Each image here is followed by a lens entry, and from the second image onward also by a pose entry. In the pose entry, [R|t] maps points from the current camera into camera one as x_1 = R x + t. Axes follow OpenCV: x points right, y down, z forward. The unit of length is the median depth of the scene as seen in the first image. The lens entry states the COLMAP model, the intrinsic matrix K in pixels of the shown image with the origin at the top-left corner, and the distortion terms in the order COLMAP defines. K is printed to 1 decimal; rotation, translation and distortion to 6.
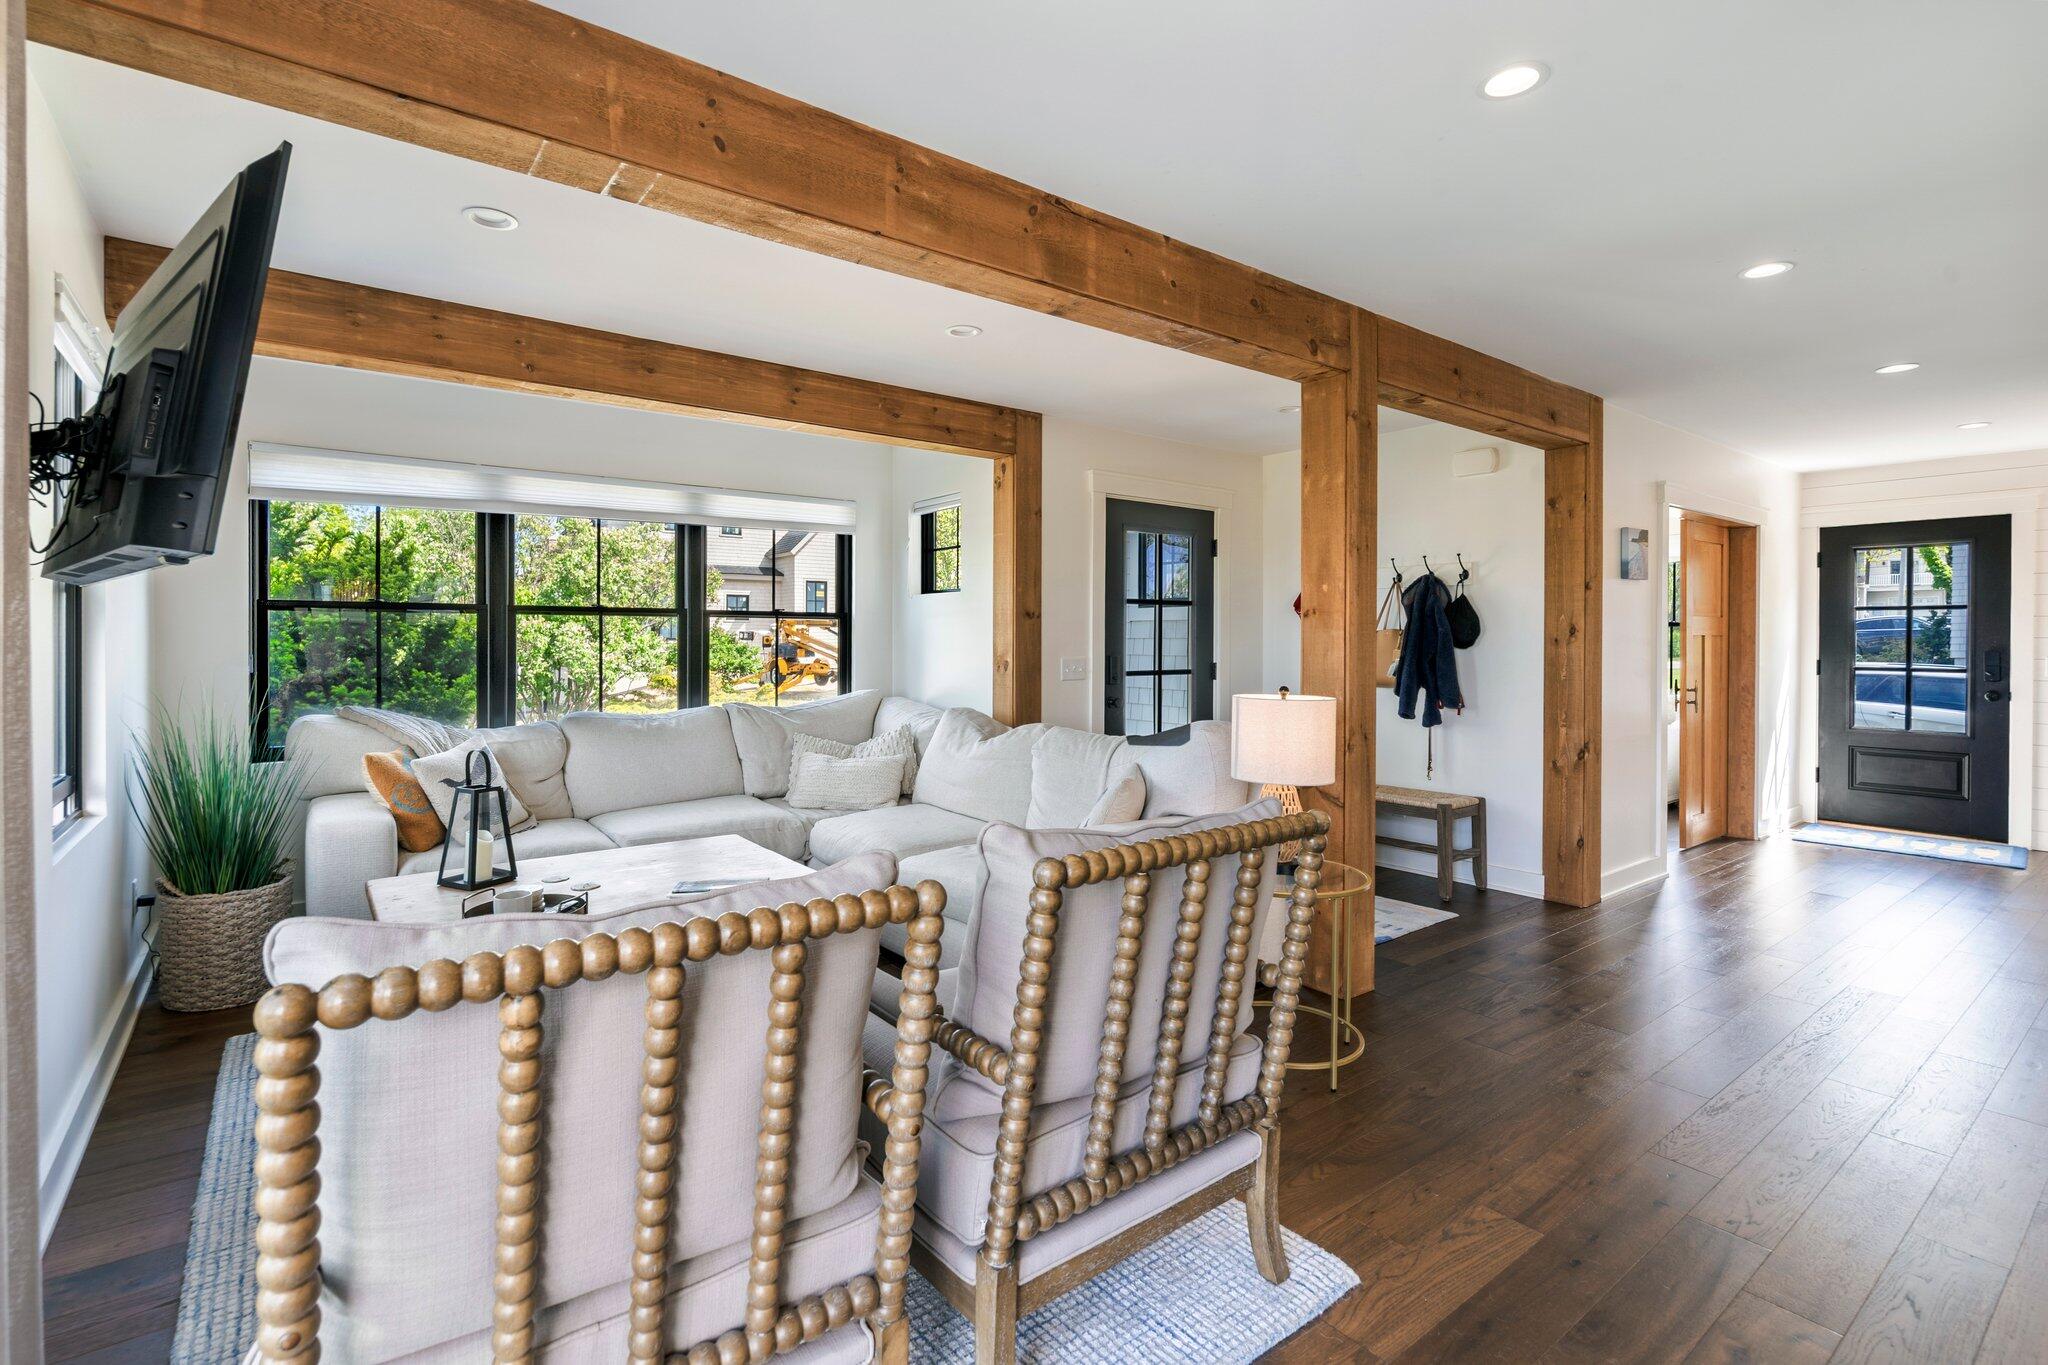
lens RADIAL K [[957.1, 0, 1006.7], [0, 957.1, 644.8], [0, 0, 1]] dist [-0.000709, 0.000046]
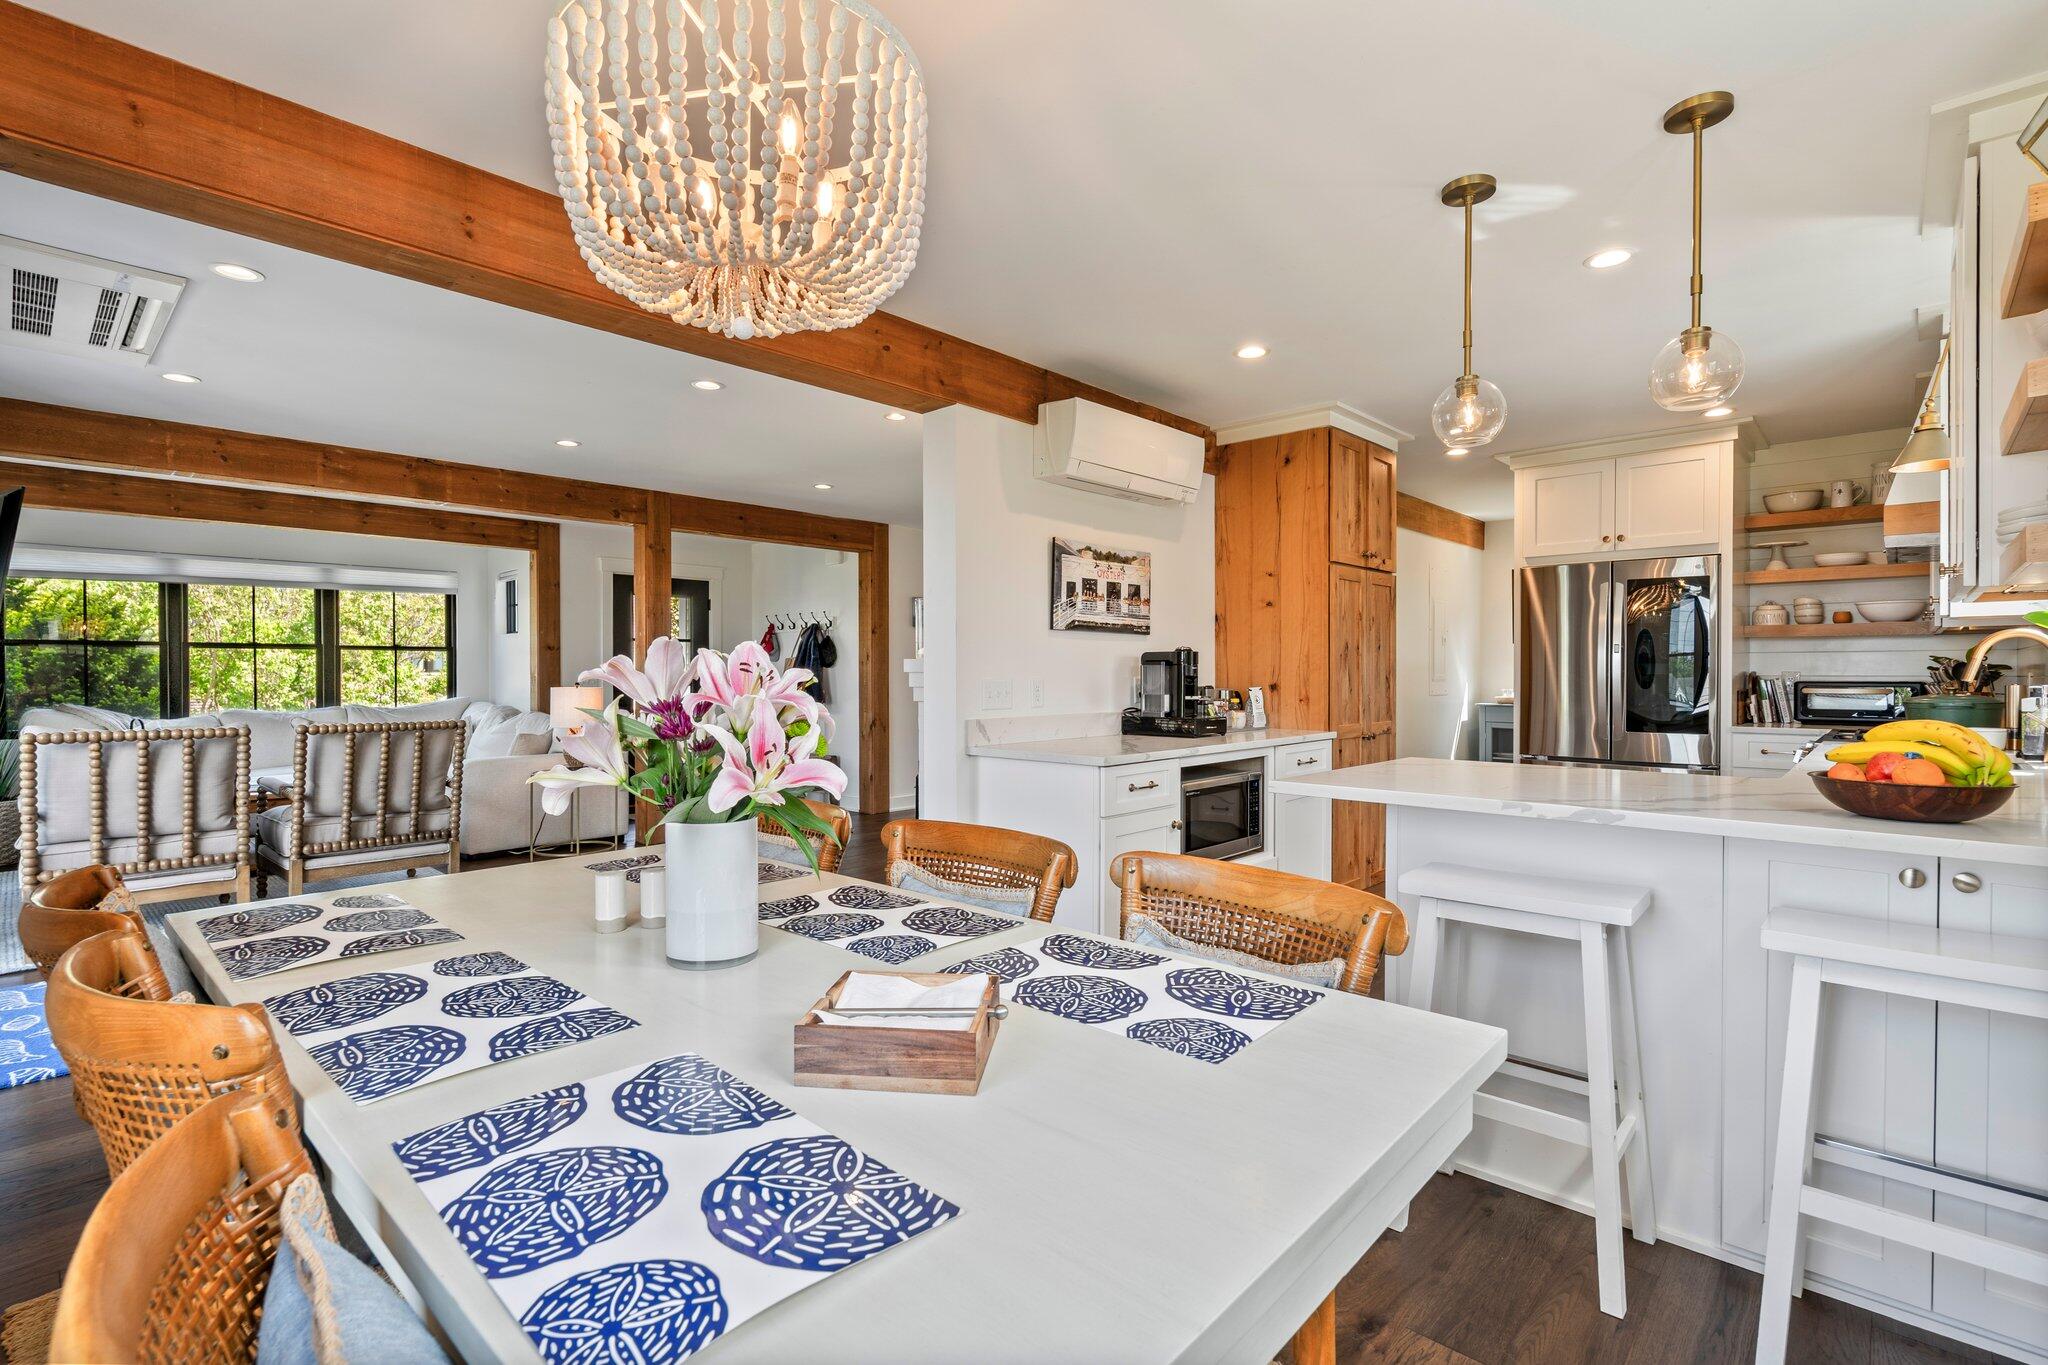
lens RADIAL K [[957.1, 0, 1017.6], [0, 957.1, 681.9], [0, 0, 1]] dist [-0.000709, 0.000046]
pose [[0.986138, -0.006247, 0.165812, 0.599193], [0.005426, 0.999971, 0.005402, 0.023944], [-0.165841, -0.004427, 0.986143, -0.814761]]
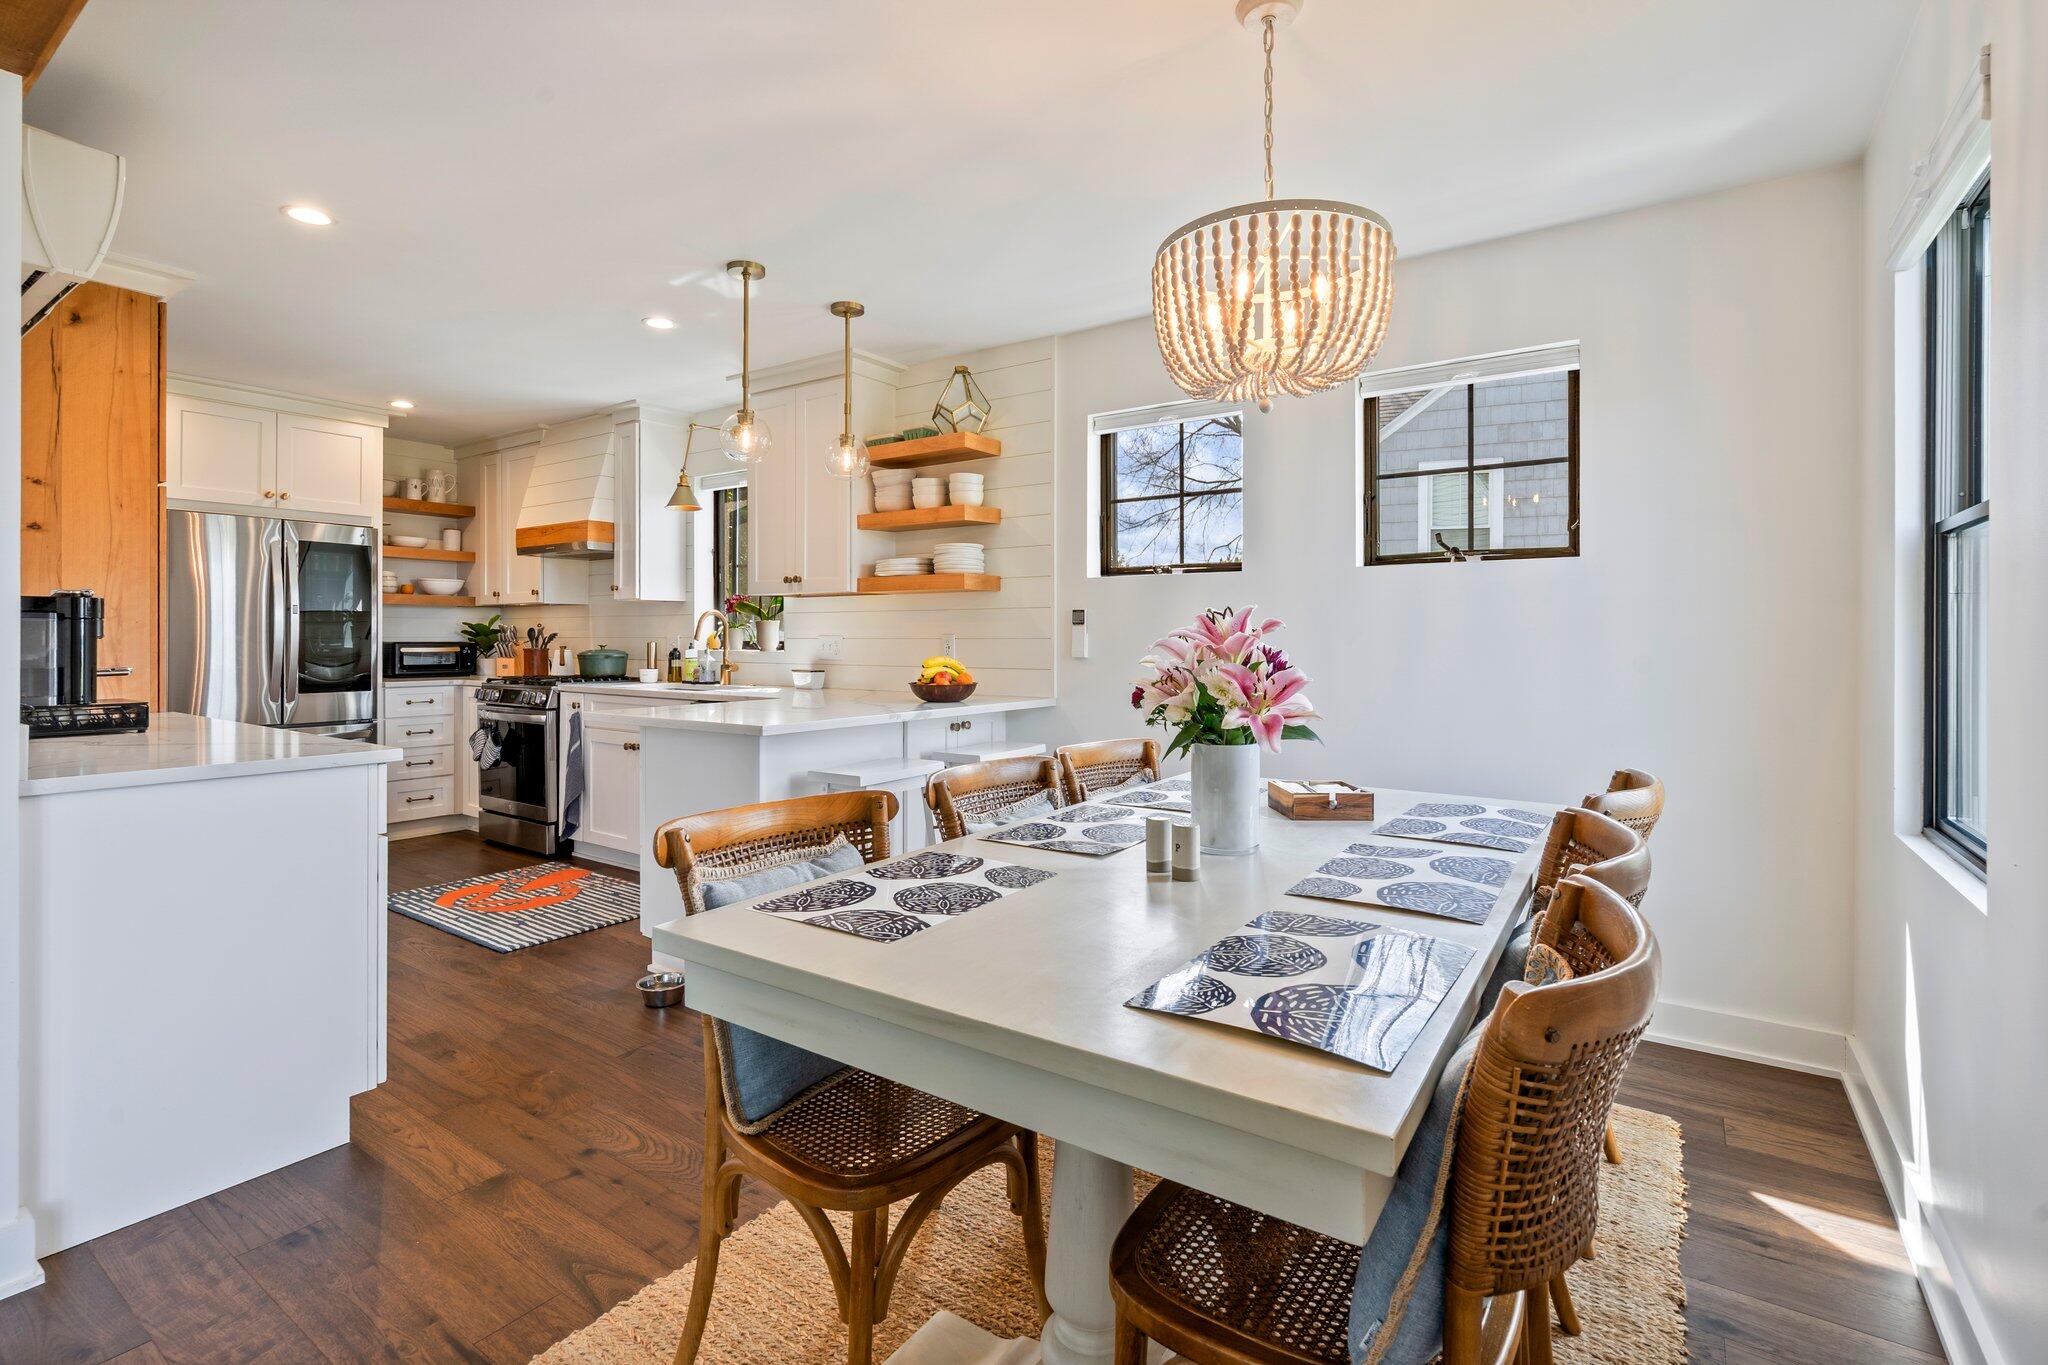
lens RADIAL K [[957.1, 0, 979.4], [0, 957.1, 643.6], [0, 0, 1]] dist [-0.000709, 0.000046]
pose [[-0.267638, -0.008777, 0.963479, -0.604632], [-0.001323, 0.999961, 0.008742, 0.023184], [-0.963519, 0.001064, -0.267640, 0.761959]]
